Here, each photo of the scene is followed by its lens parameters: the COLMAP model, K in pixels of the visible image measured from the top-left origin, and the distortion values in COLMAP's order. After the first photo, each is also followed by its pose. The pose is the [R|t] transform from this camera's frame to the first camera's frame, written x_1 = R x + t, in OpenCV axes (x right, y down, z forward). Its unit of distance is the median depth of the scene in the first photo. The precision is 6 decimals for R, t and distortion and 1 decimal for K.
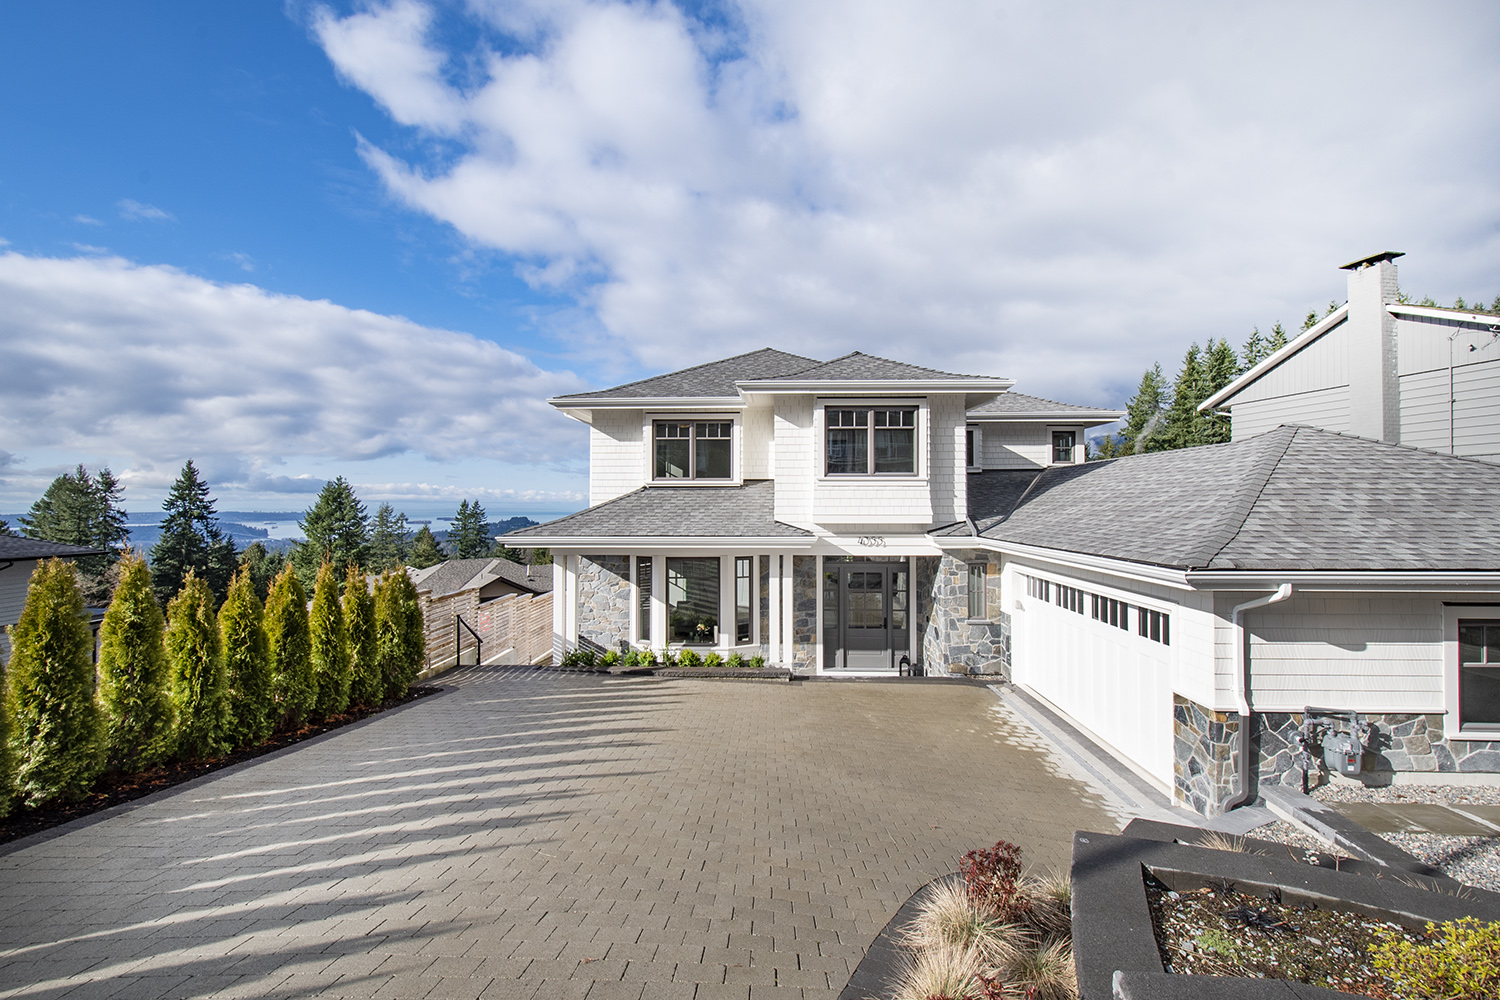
lens RADIAL K [[656.1, 0, 750.4], [0, 656.1, 506.3], [0, 0, 1]] dist [0.014161, -0.005845]
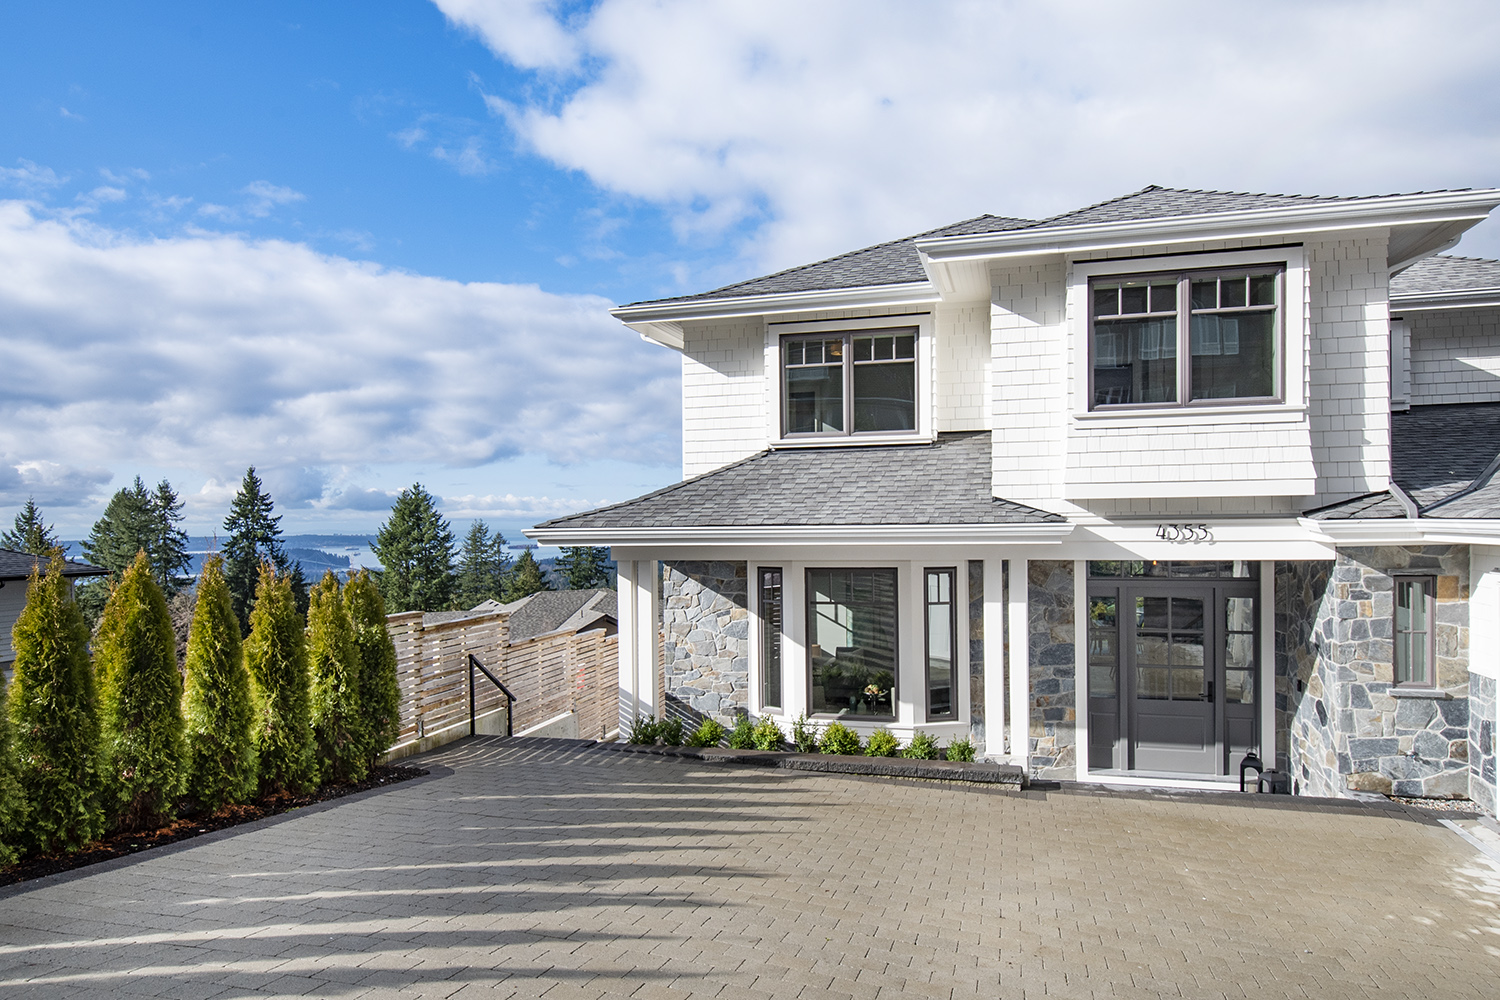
lens RADIAL K [[951.3, 0, 744.8], [0, 951.3, 539.6], [0, 0, 1]] dist [0.019684, -0.019437]
pose [[0.972047, -0.006216, -0.234703, 0.022175], [0.010531, 0.999798, 0.017137, 0.041185], [0.234549, -0.019130, 0.971916, 0.174921]]
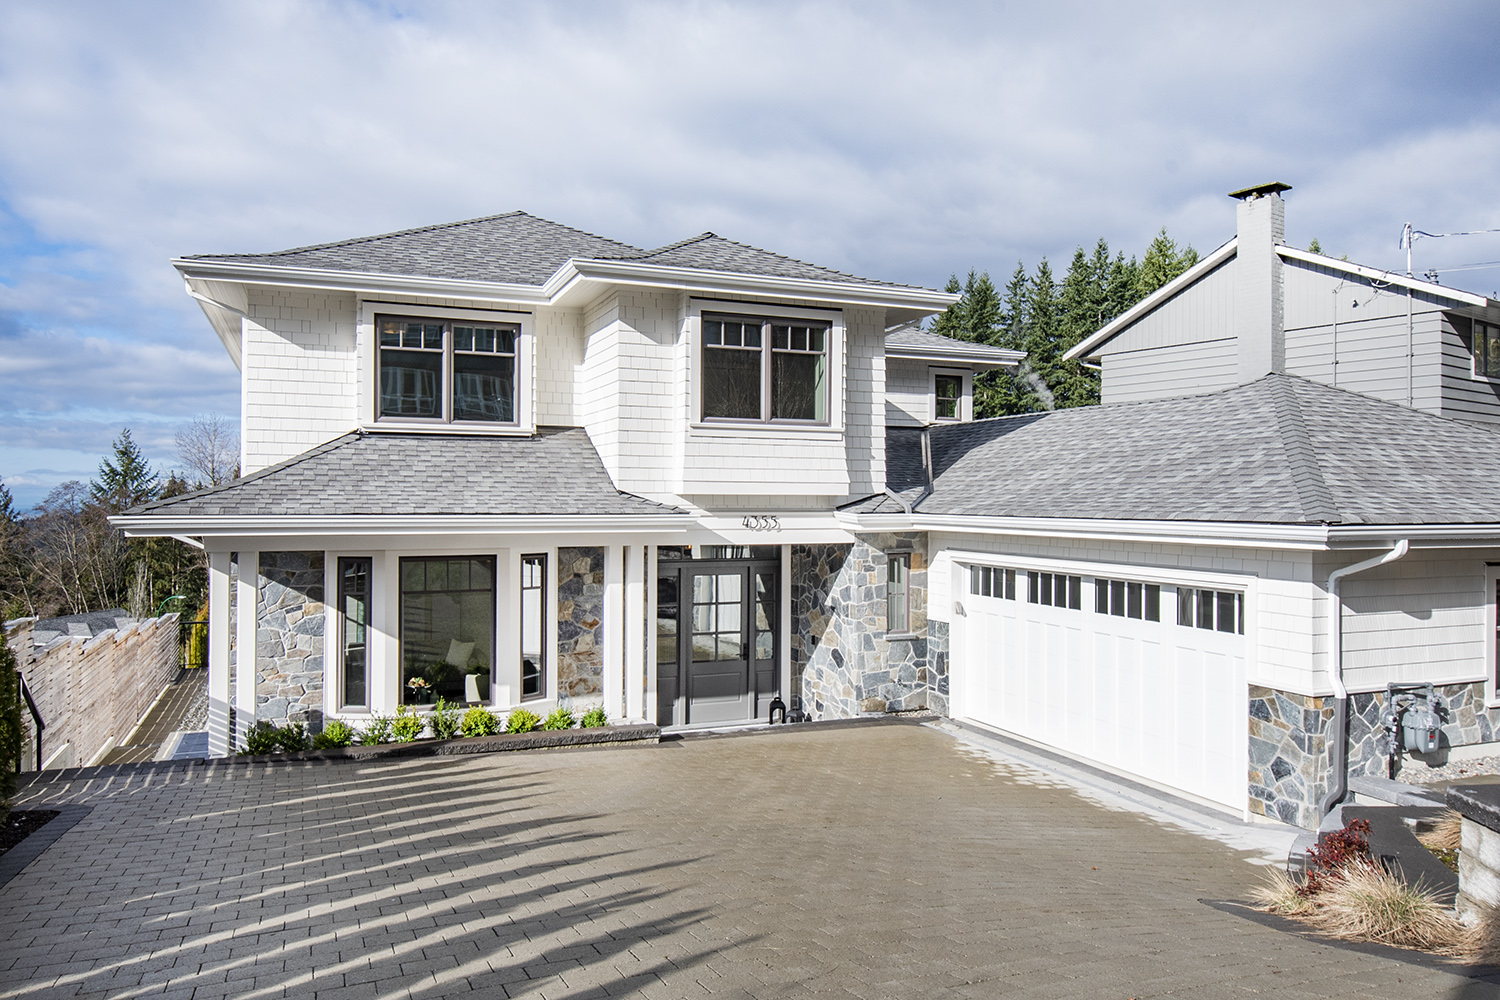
lens RADIAL K [[1084.1, 0, 745.8], [0, 1084.1, 500.8], [0, 0, 1]] dist [0.027179, -0.033822]
pose [[0.909513, 0.004163, 0.415656, -0.278114], [-0.003798, 0.999991, -0.001703, 0.032772], [-0.415659, -0.000030, 0.909520, 0.015631]]
